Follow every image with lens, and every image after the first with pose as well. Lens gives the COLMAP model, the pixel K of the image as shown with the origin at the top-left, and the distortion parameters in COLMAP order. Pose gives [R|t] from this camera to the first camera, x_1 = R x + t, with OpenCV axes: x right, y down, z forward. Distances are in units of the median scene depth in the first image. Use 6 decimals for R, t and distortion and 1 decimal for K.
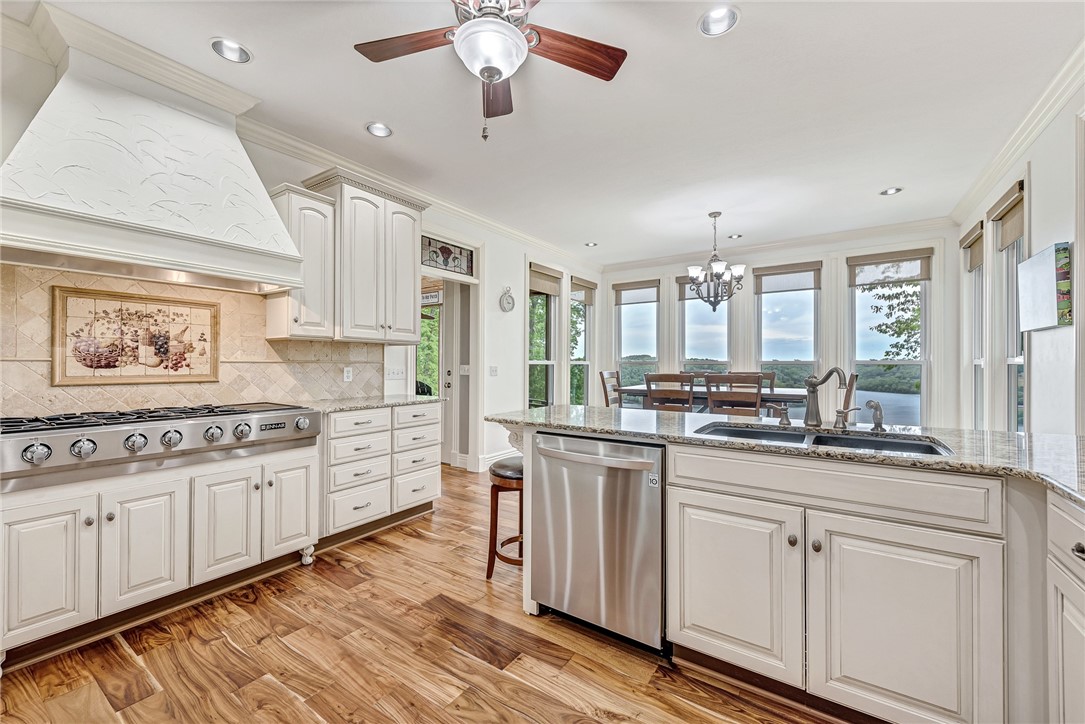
lens RADIAL K [[434.2, 0, 538.3], [0, 434.2, 358.1], [0, 0, 1]] dist [0.010781, -0.003043]
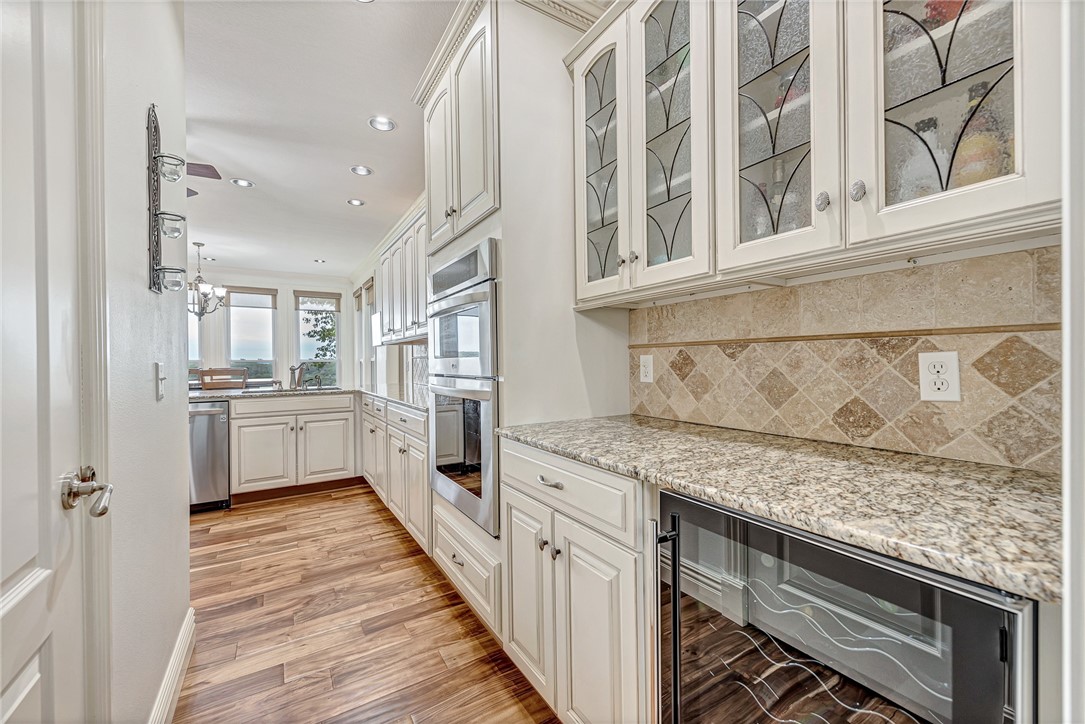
lens RADIAL K [[434.2, 0, 538.5], [0, 434.2, 360.7], [0, 0, 1]] dist [0.010781, -0.003043]
pose [[0.404880, -0.002937, 0.914365, -0.298075], [-0.001148, 0.999992, 0.003720, 0.002271], [-0.914369, -0.002556, 0.404874, -0.345939]]
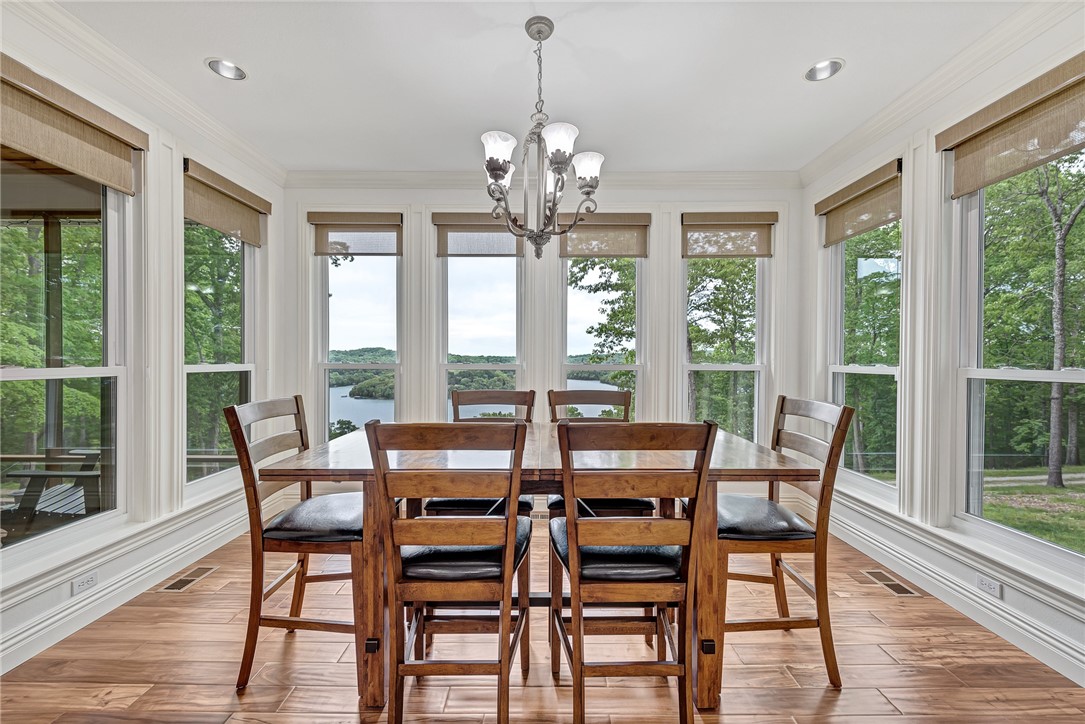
lens RADIAL K [[435.5, 0, 545.0], [0, 435.5, 358.3], [0, 0, 1]] dist [-0.001079, -0.000169]
pose [[0.820969, 0.000274, 0.570973, 0.137196], [-0.006650, 0.999937, 0.009081, -0.008321], [-0.570934, -0.011252, 0.820919, 0.536639]]
